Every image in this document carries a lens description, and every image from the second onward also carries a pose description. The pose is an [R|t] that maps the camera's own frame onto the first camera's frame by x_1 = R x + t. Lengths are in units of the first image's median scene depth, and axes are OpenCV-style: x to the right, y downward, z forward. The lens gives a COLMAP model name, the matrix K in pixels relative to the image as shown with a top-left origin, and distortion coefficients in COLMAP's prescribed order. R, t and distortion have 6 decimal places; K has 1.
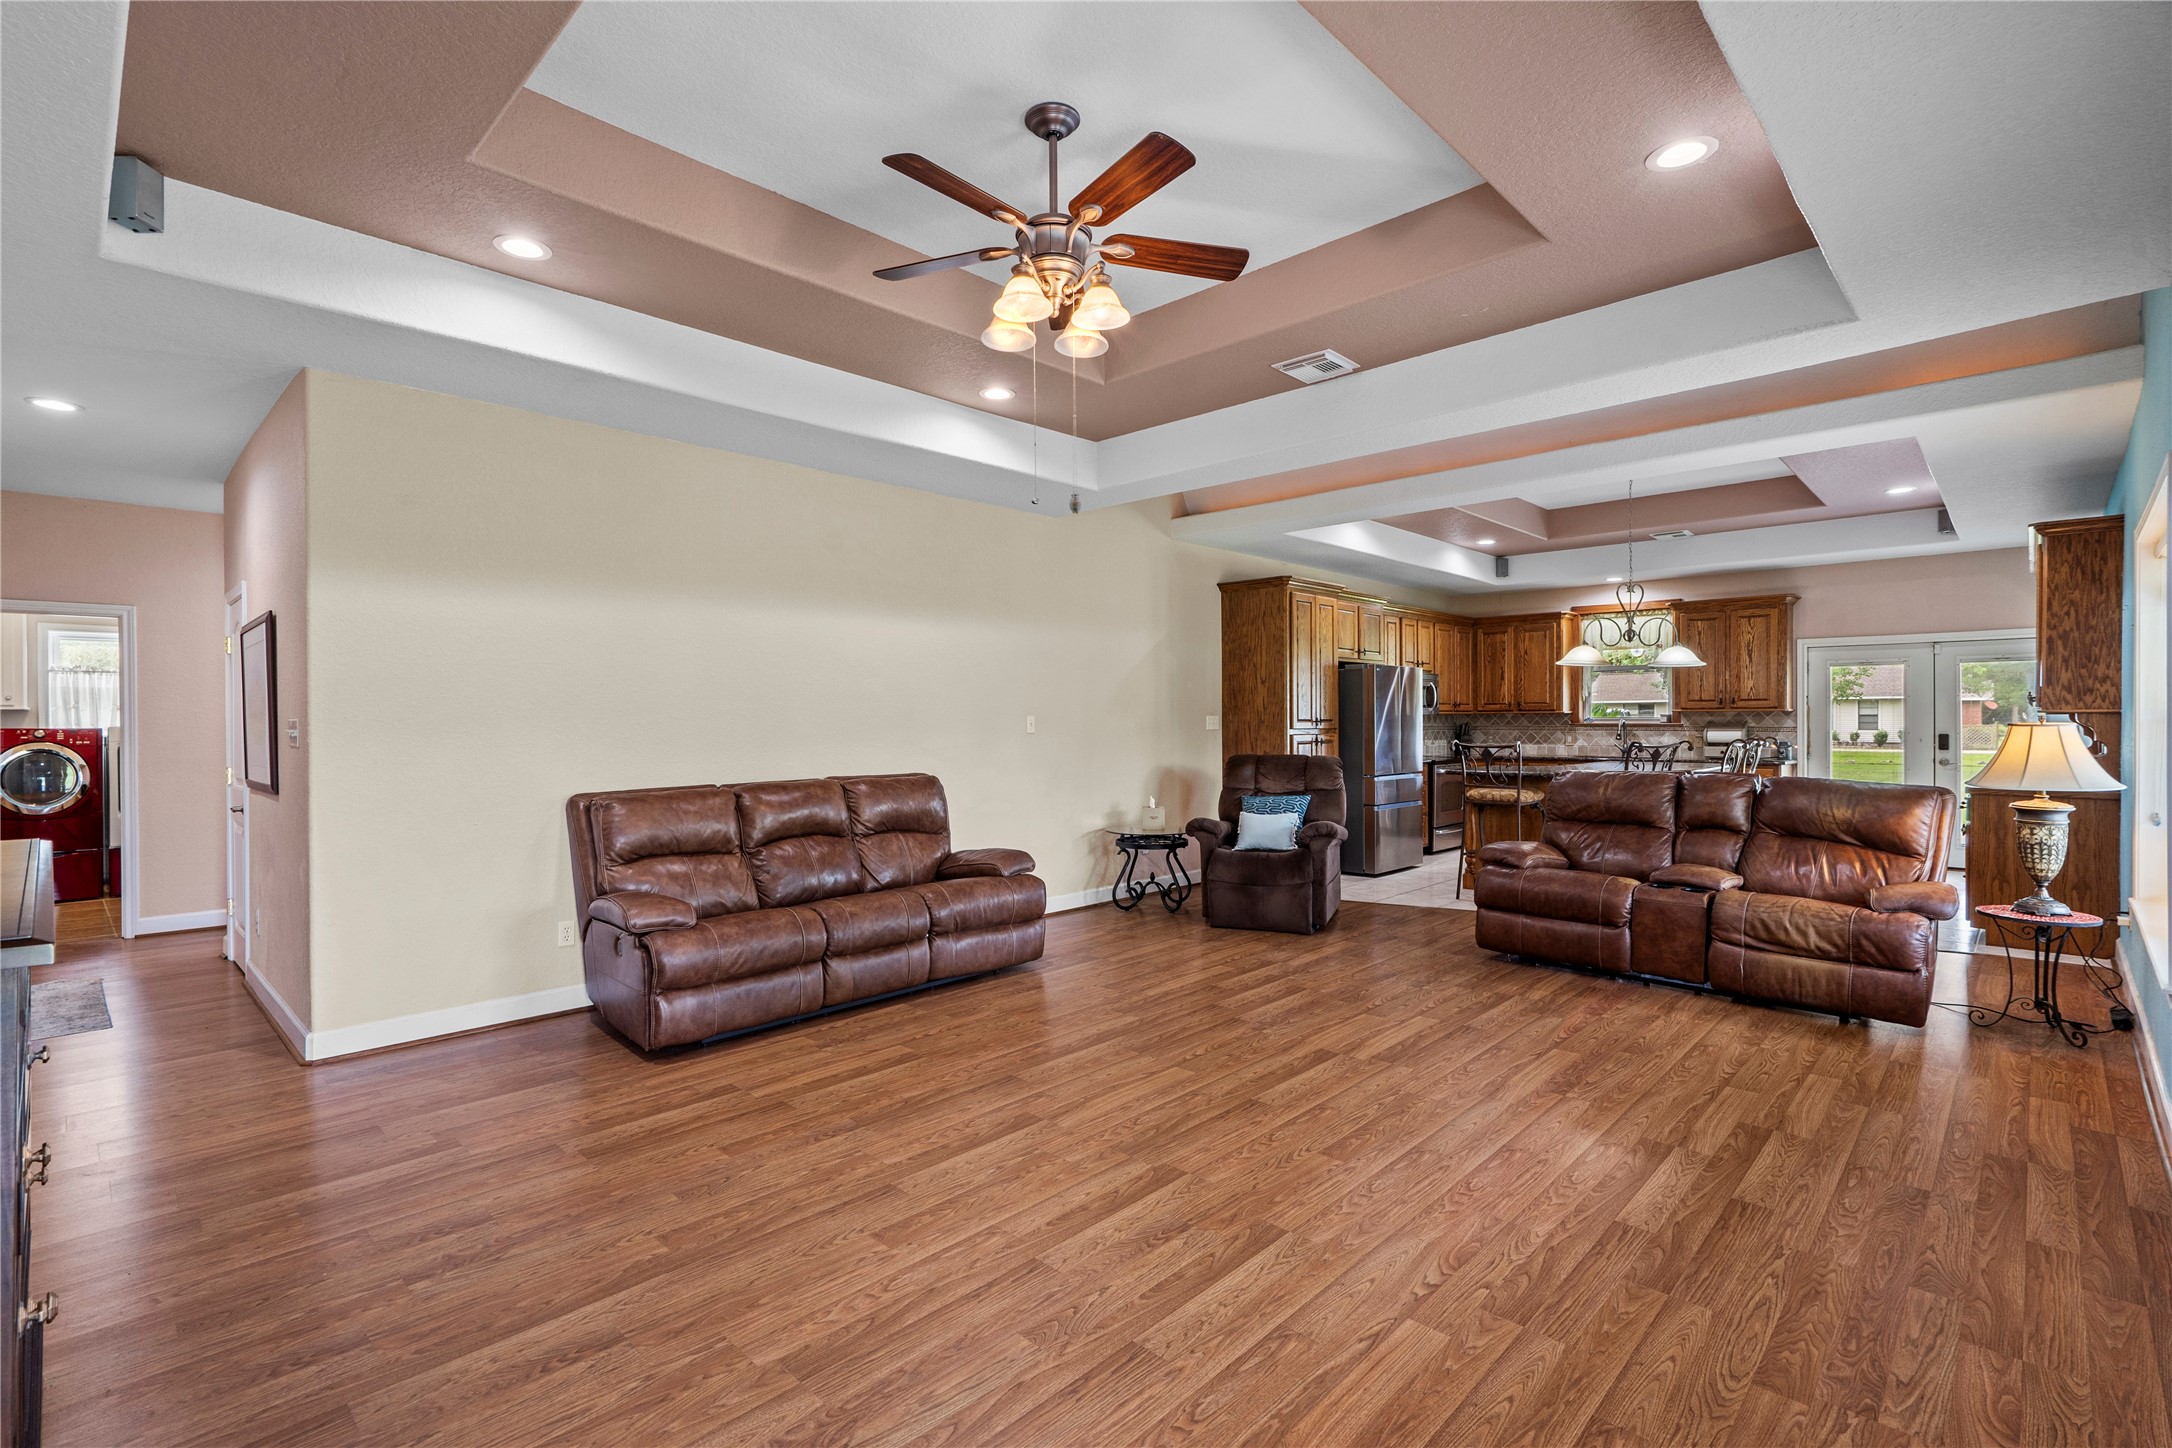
lens RADIAL K [[997.1, 0, 1070.2], [0, 997.1, 723.2], [0, 0, 1]] dist [-0.003006, 0.002563]
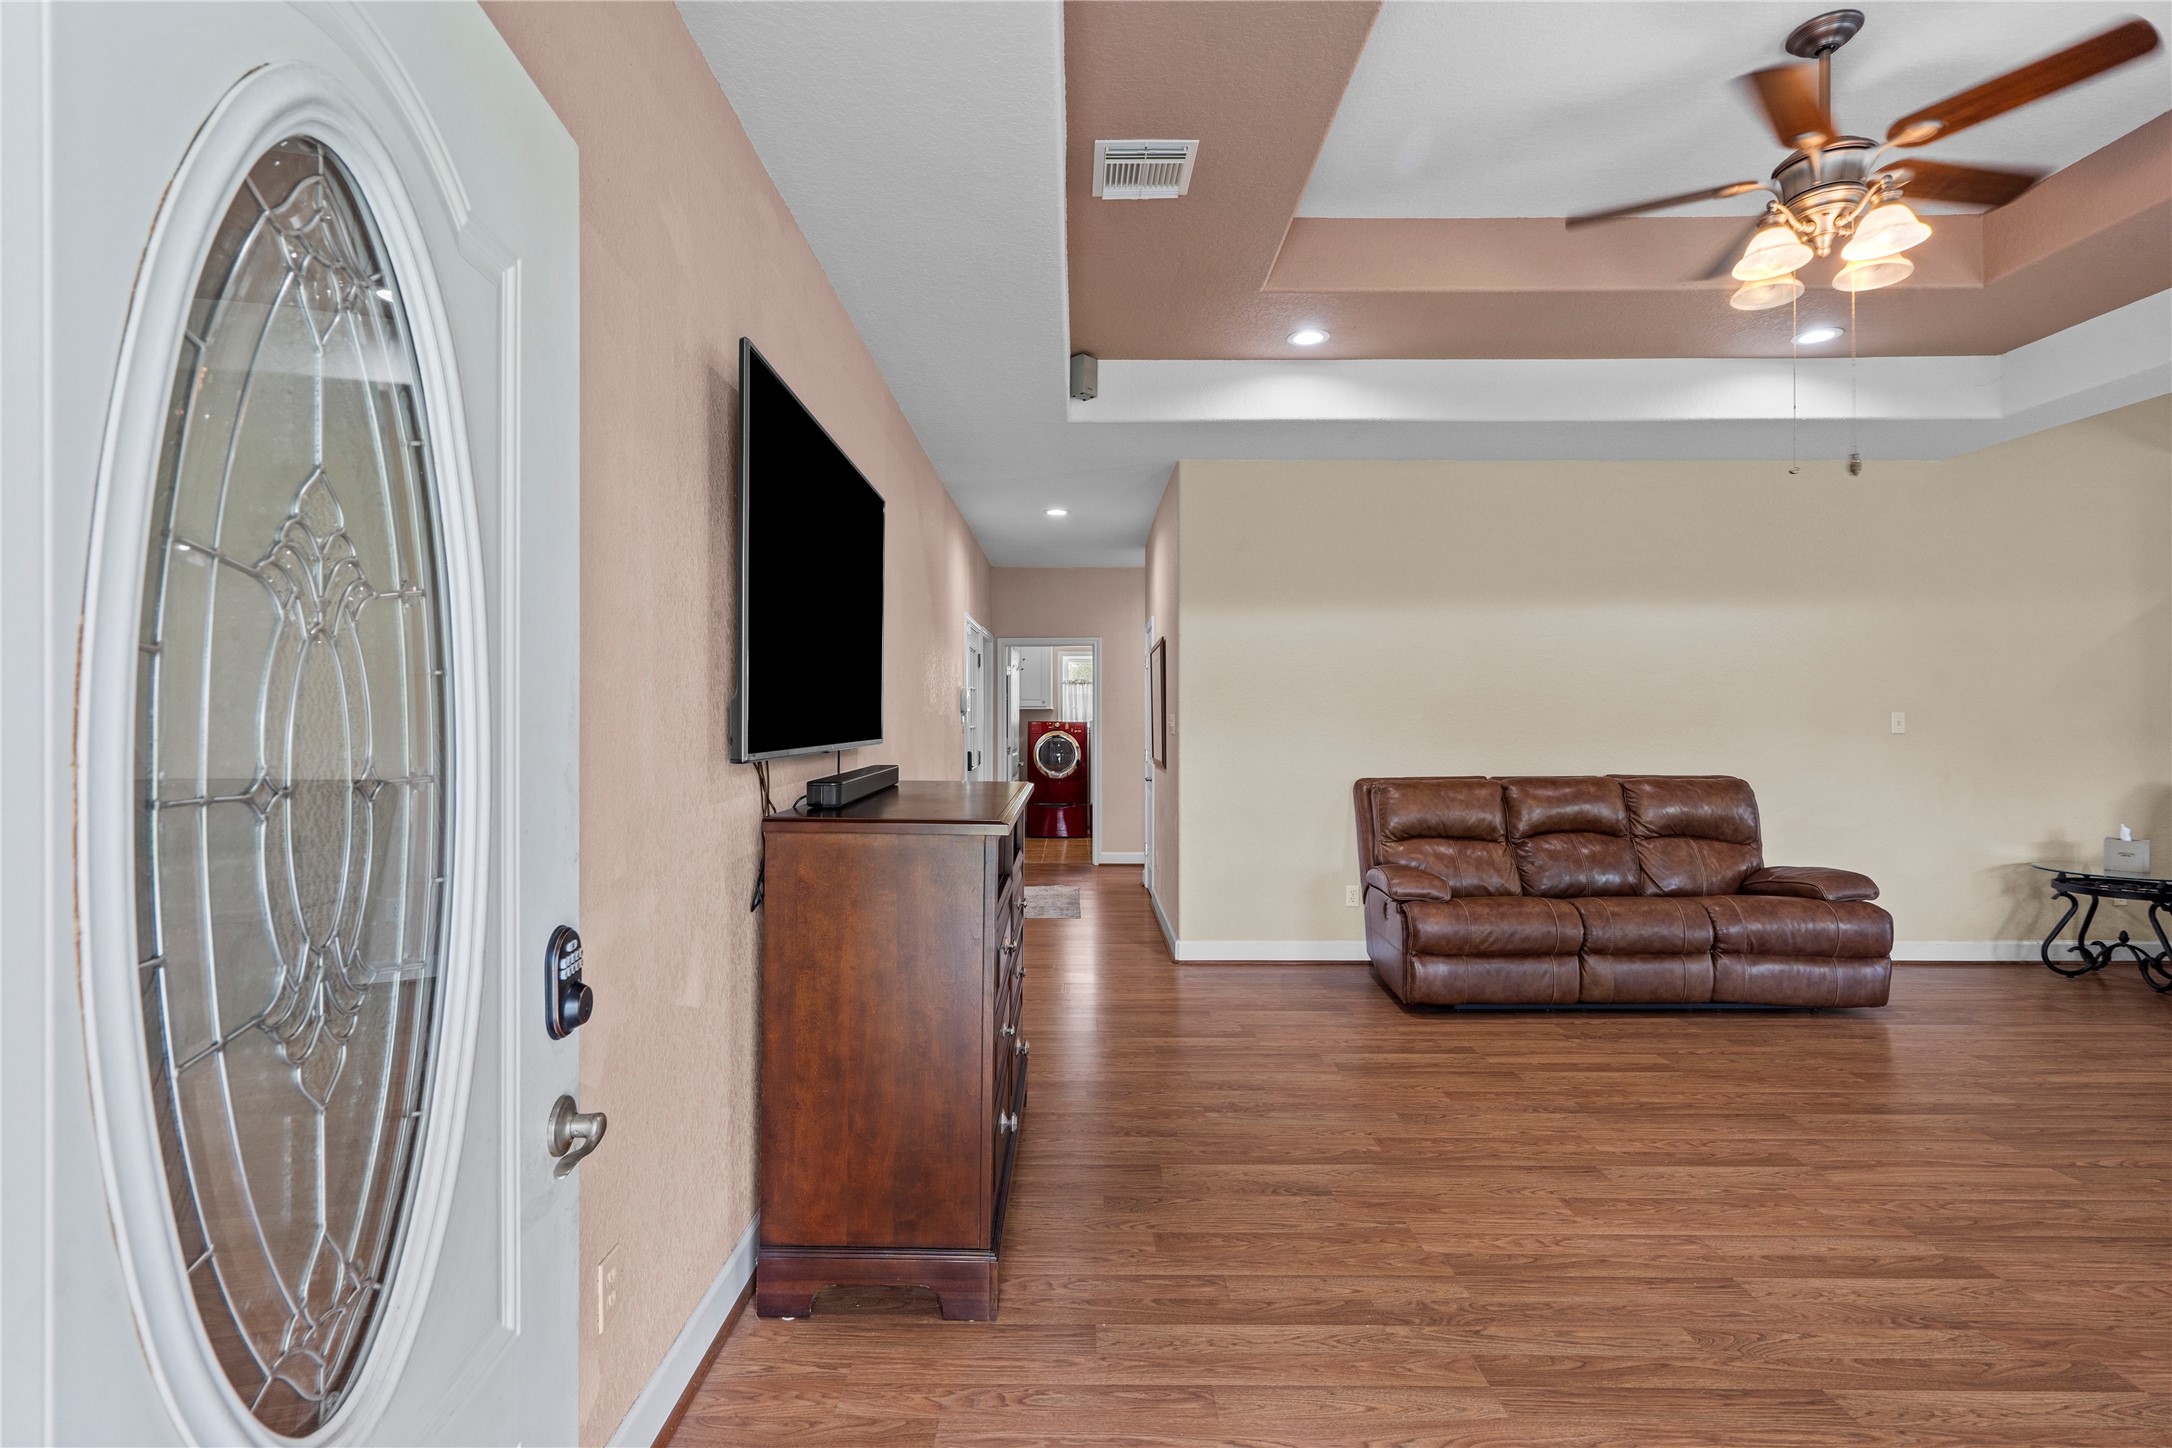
lens RADIAL K [[997.1, 0, 1064.5], [0, 997.1, 718.6], [0, 0, 1]] dist [-0.003006, 0.002563]
pose [[0.691383, 0.003538, -0.722480, 0.117309], [-0.005840, 0.999983, -0.000692, 0.003720], [0.722465, 0.004698, 0.691392, -0.068121]]
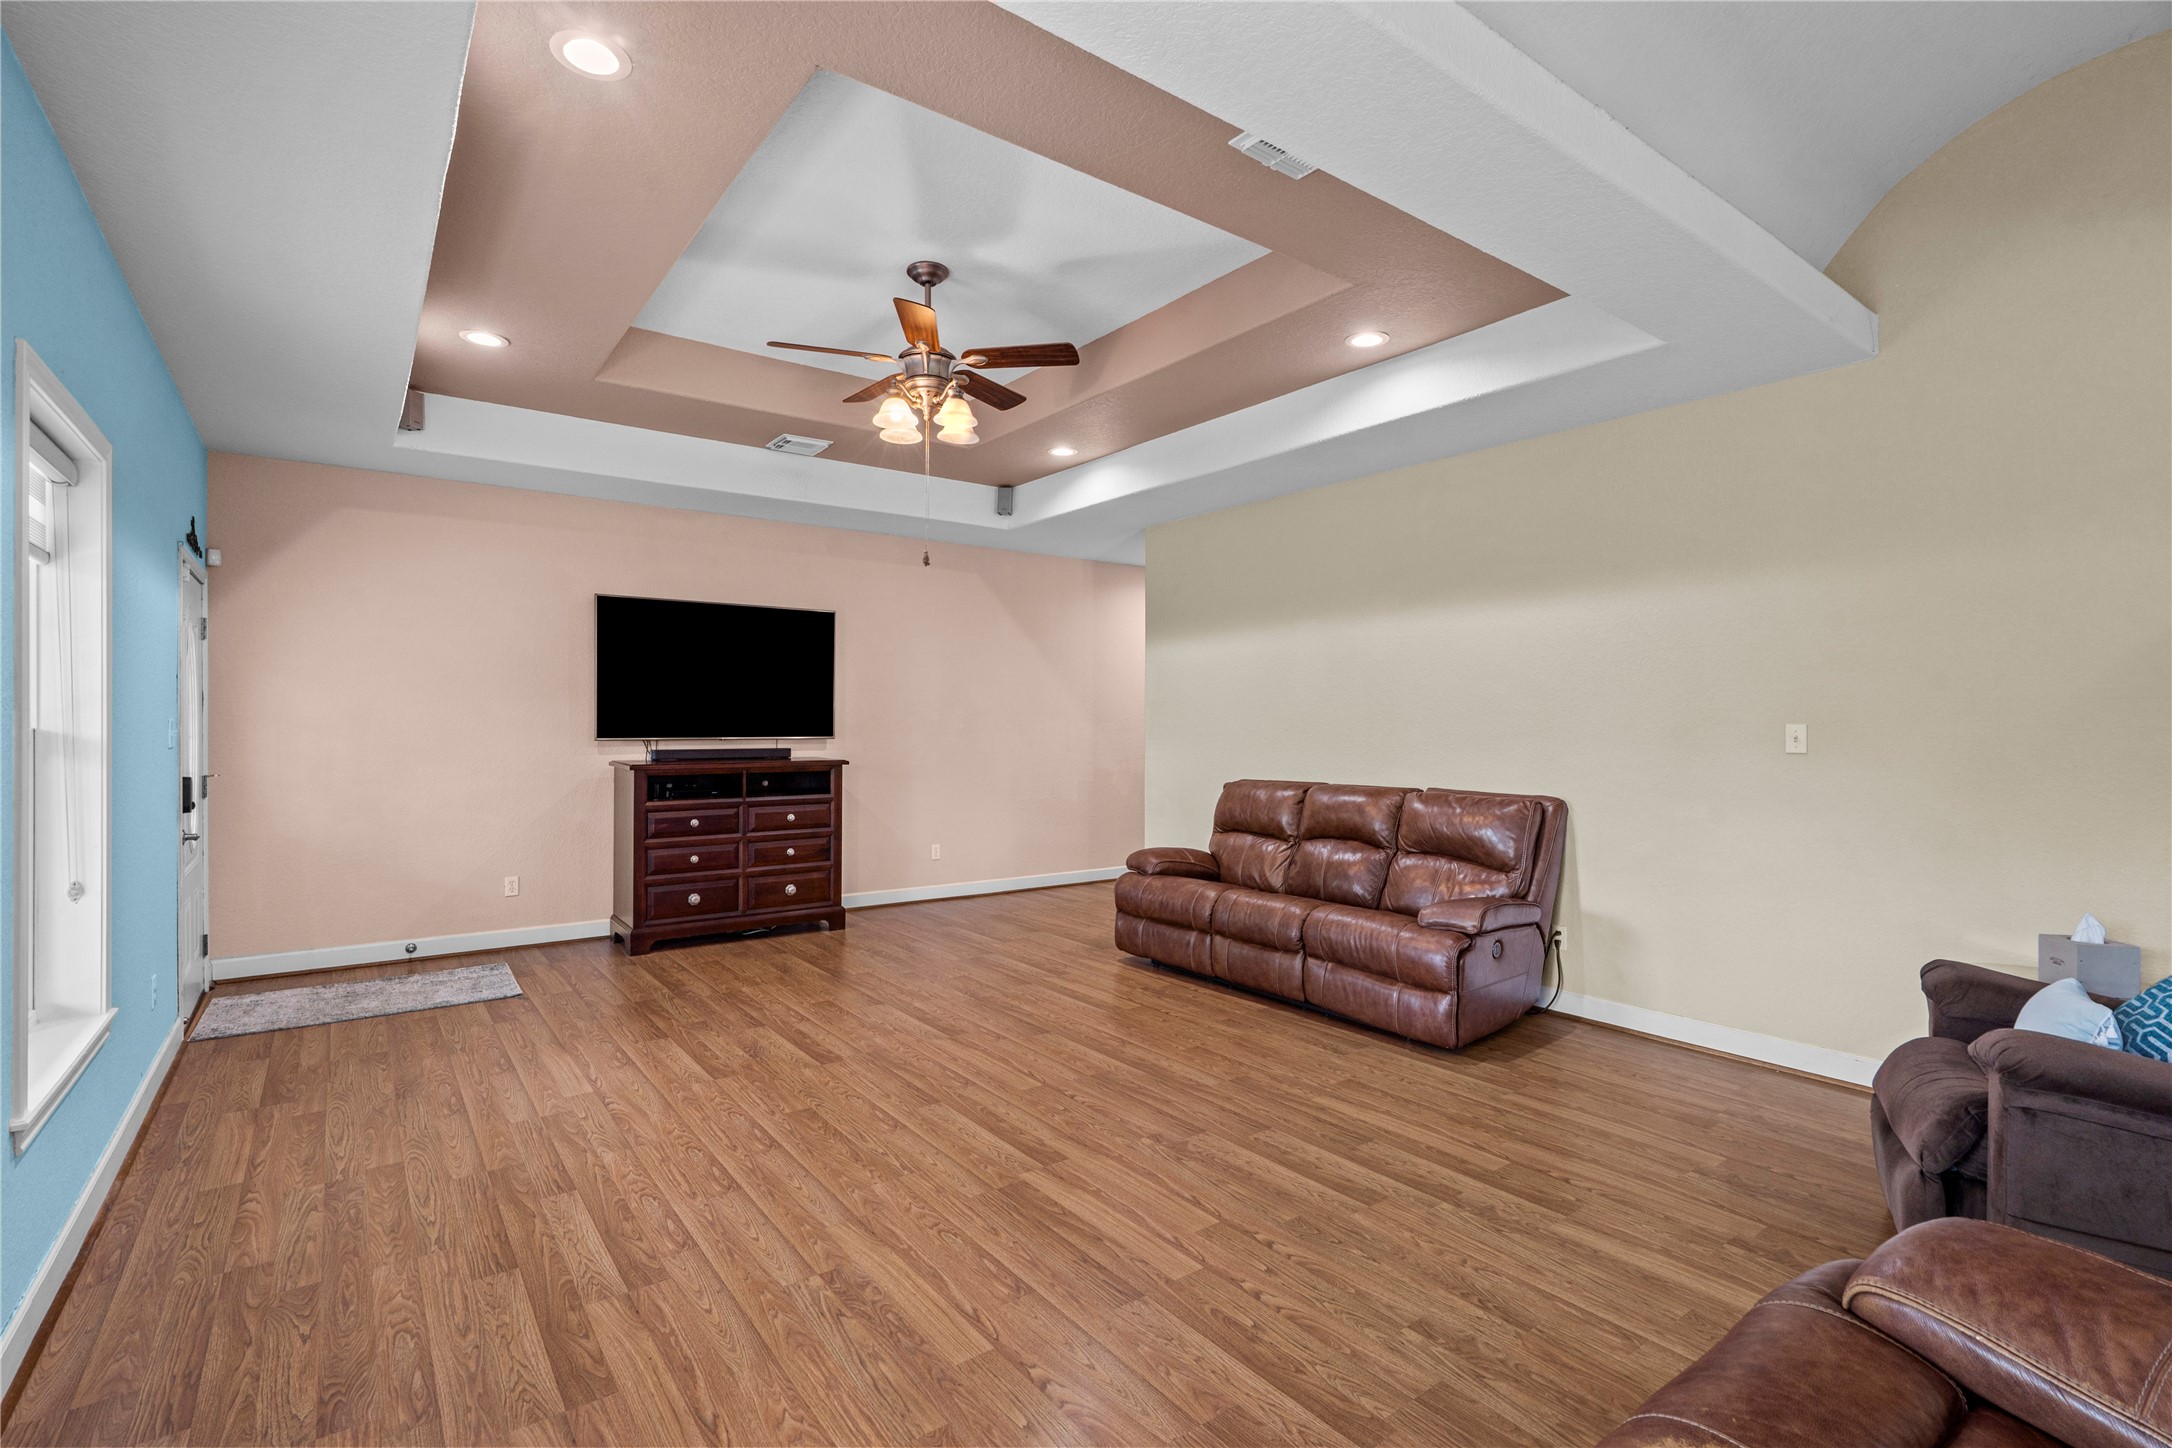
lens RADIAL K [[997.1, 0, 1070.6], [0, 997.1, 733.4], [0, 0, 1]] dist [-0.003006, 0.002563]
pose [[-0.165589, 0.014024, -0.986095, 0.918446], [-0.007076, 0.999856, 0.015408, -0.011845], [0.986169, 0.009529, -0.165466, 1.029612]]
